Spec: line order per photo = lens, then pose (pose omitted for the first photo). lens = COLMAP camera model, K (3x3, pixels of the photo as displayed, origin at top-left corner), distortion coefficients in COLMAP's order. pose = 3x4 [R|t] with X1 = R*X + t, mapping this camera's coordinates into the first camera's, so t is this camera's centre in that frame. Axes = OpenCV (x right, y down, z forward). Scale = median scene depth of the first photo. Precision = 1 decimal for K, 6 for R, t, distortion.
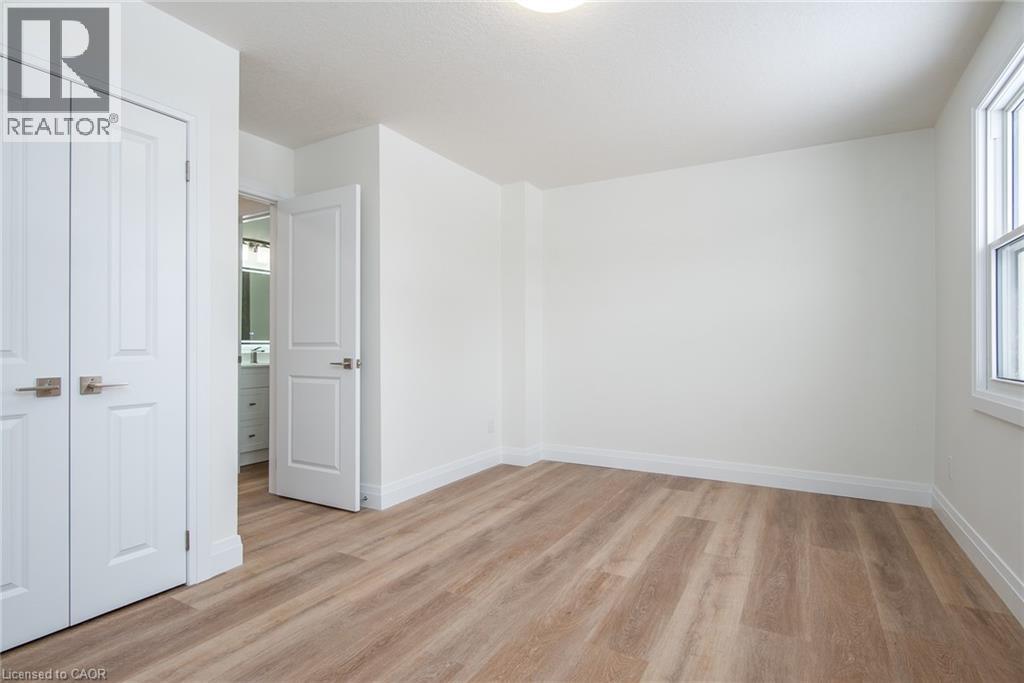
lens RADIAL K [[512.8, 0, 513.2], [0, 512.8, 344.1], [0, 0, 1]] dist [-0.007438, -0.000046]
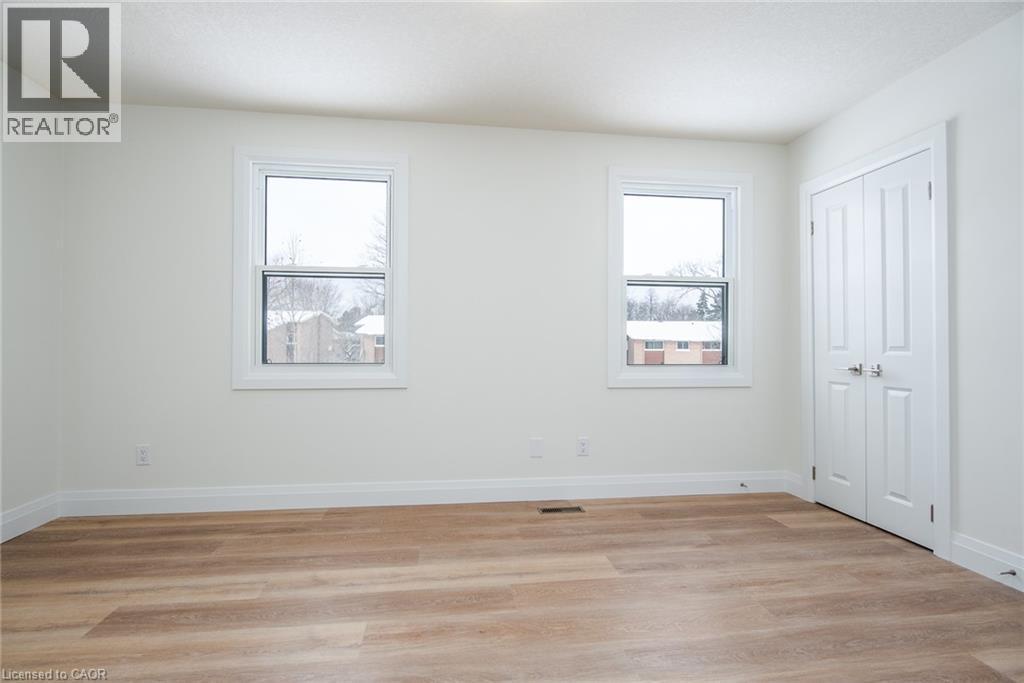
lens RADIAL K [[512.8, 0, 512.3], [0, 512.8, 338.3], [0, 0, 1]] dist [-0.007438, -0.000046]
pose [[-0.612297, 0.003521, 0.790620, -0.542253], [-0.007359, 0.999921, -0.010152, 0.008068], [-0.790594, -0.012034, -0.612223, 1.273091]]
